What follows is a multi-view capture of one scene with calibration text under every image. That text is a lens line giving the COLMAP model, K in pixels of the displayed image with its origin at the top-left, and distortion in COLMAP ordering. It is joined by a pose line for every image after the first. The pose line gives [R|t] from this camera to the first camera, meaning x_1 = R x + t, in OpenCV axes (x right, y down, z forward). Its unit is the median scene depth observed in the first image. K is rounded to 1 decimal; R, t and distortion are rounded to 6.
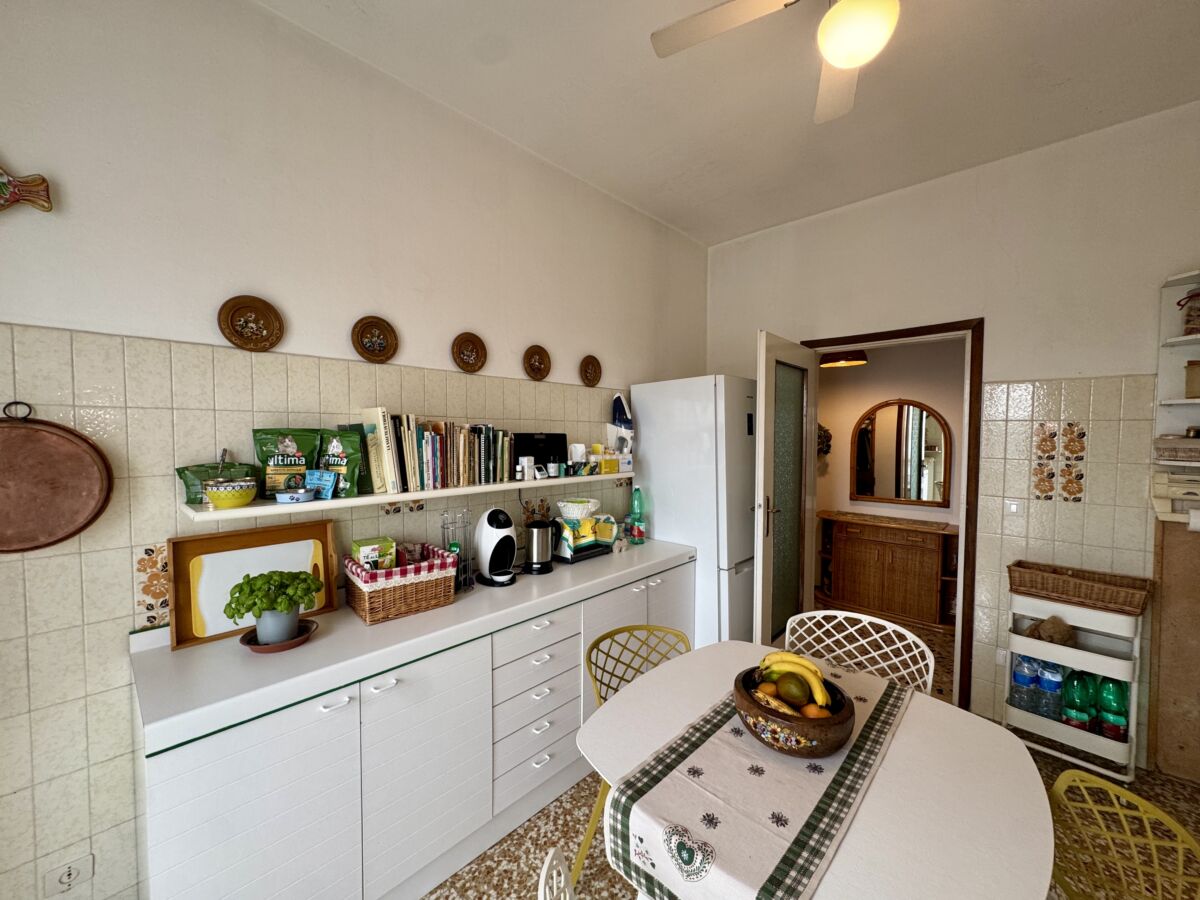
lens RADIAL K [[477.2, 0, 596.3], [0, 477.2, 451.7], [0, 0, 1]] dist [-0.003145, 0.000362]
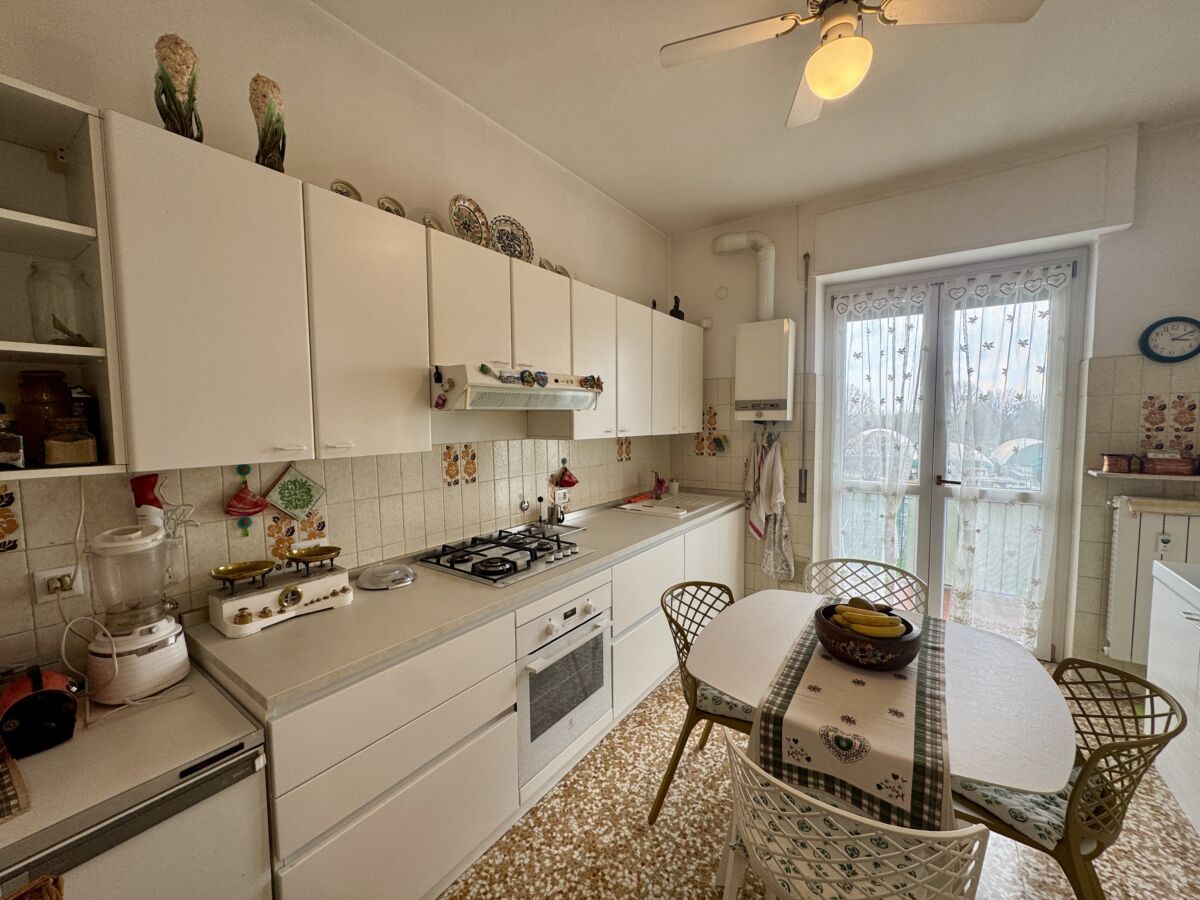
lens RADIAL K [[477.2, 0, 596.7], [0, 477.2, 452.6], [0, 0, 1]] dist [-0.003145, 0.000362]
pose [[-0.990392, 0.018632, -0.137027, 0.788699], [0.002656, 0.993262, 0.115858, -0.041889], [0.138262, 0.114381, -0.983769, 1.296561]]
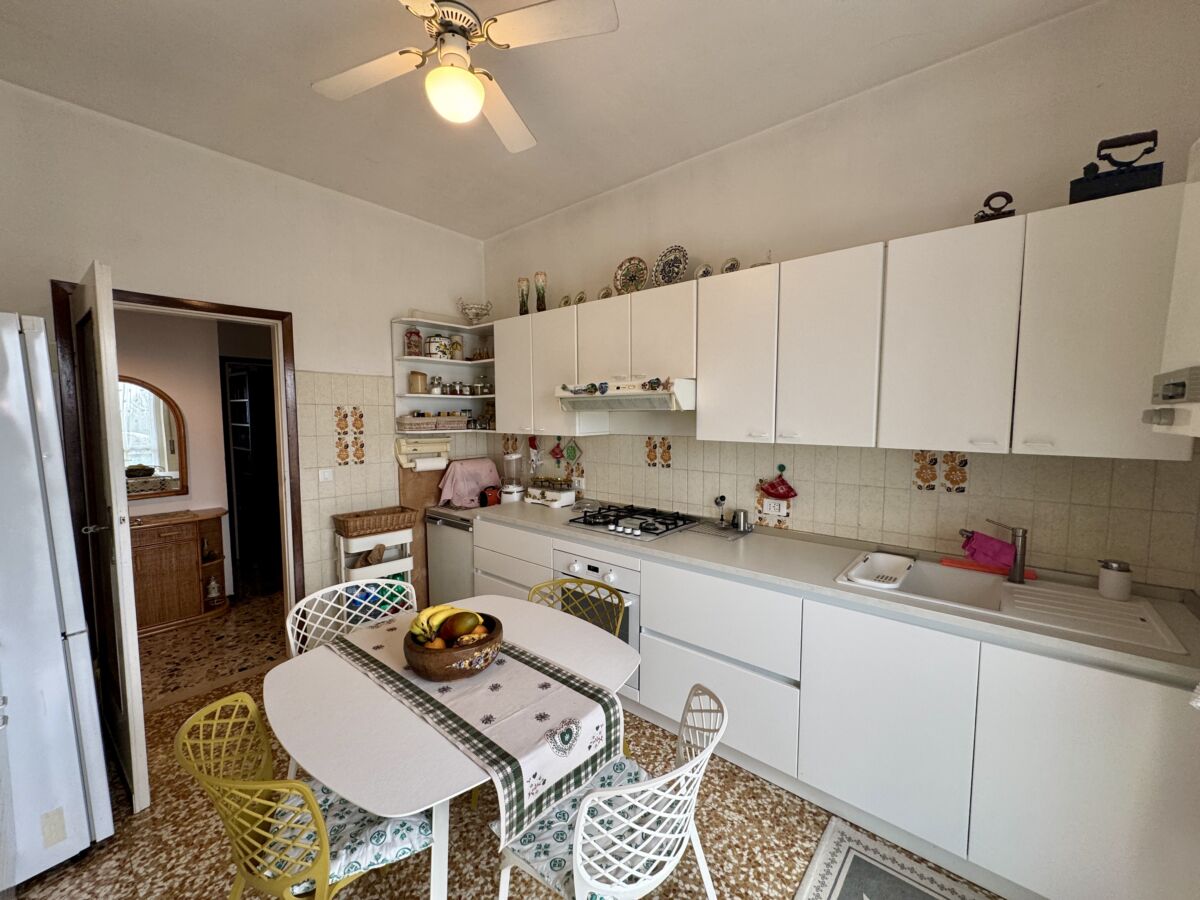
lens RADIAL K [[477.2, 0, 599.3], [0, 477.2, 450.9], [0, 0, 1]] dist [-0.003145, 0.000362]
pose [[-0.056595, -0.076628, 0.995452, -0.479900], [0.044259, 0.995878, 0.079177, -0.013623], [-0.997416, 0.048539, -0.052970, 0.430085]]
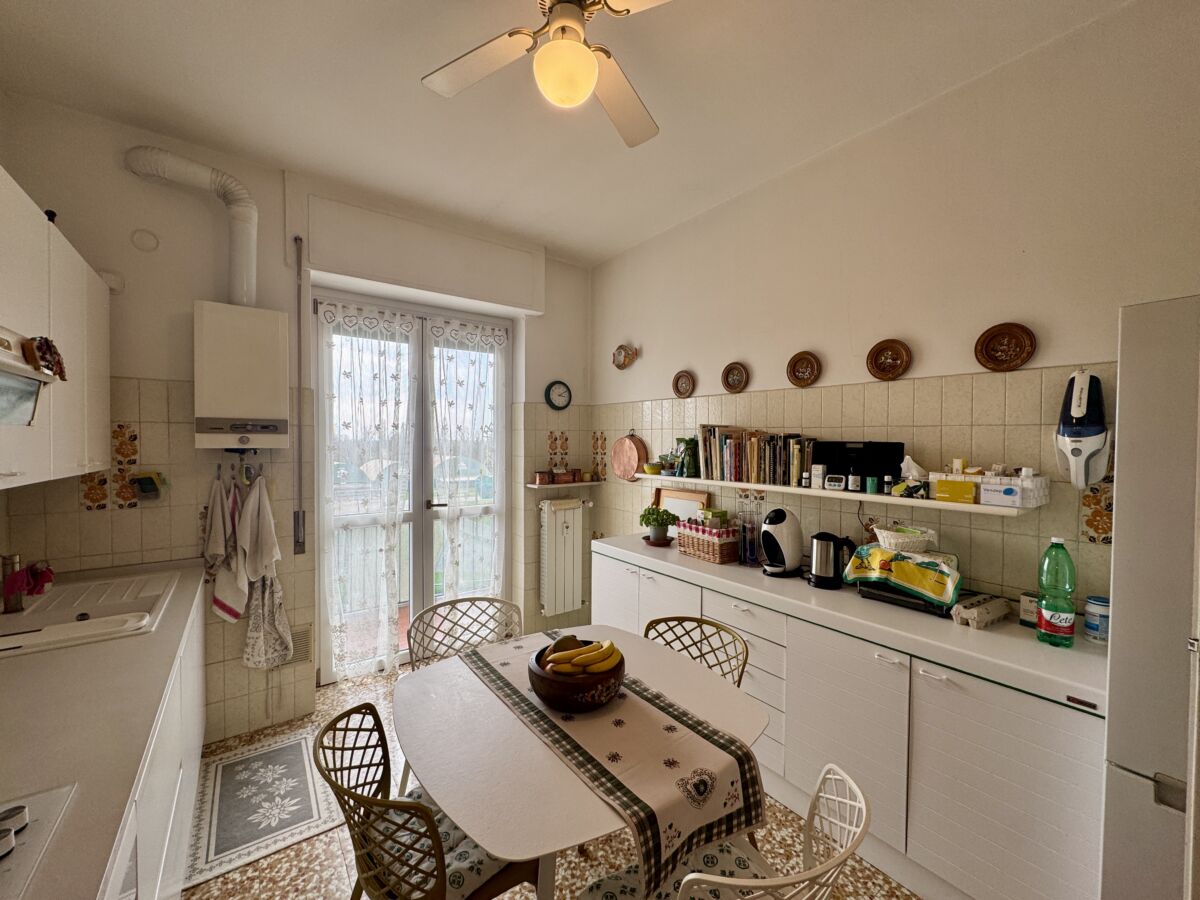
lens RADIAL K [[477.2, 0, 600.5], [0, 477.2, 450.2], [0, 0, 1]] dist [-0.003145, 0.000362]
pose [[-0.168782, 0.017598, -0.985496, 0.976820], [-0.048266, 0.998494, 0.026097, -0.025918], [0.984471, 0.051971, -0.167678, 0.774813]]
